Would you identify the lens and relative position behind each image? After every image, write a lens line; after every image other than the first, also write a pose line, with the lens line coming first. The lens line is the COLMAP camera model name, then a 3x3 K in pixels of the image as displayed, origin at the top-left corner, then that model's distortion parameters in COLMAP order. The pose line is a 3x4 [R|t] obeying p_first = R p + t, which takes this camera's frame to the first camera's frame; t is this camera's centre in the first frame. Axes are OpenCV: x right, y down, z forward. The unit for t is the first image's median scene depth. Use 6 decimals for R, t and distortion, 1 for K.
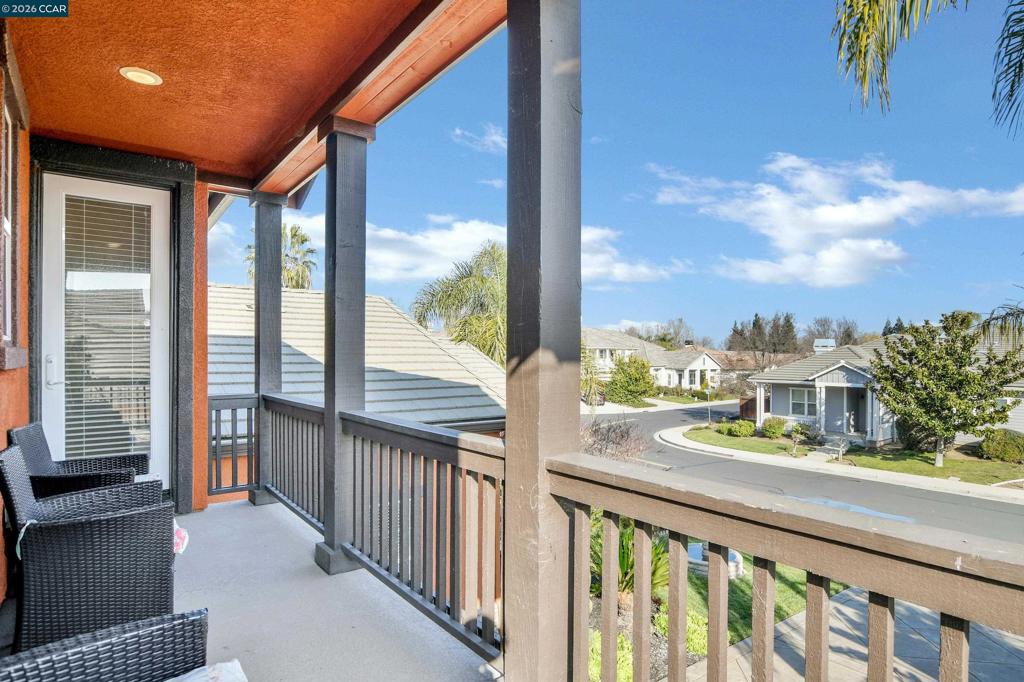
lens RADIAL K [[563.8, 0, 526.2], [0, 563.8, 351.8], [0, 0, 1]] dist [-0.029366, 0.015527]
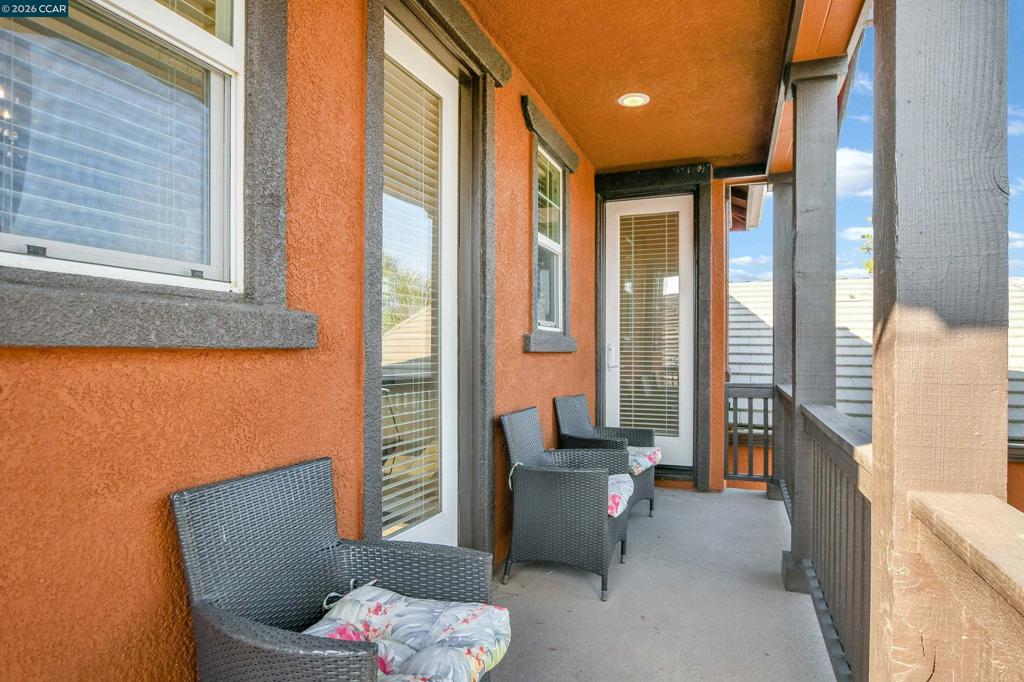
lens RADIAL K [[563.8, 0, 526.2], [0, 563.8, 351.8], [0, 0, 1]] dist [-0.029366, 0.015527]
pose [[0.529788, 0.002844, -0.848125, 0.124615], [0.001652, 0.999989, 0.004385, 0.015317], [0.848128, -0.003725, 0.529778, 0.138978]]
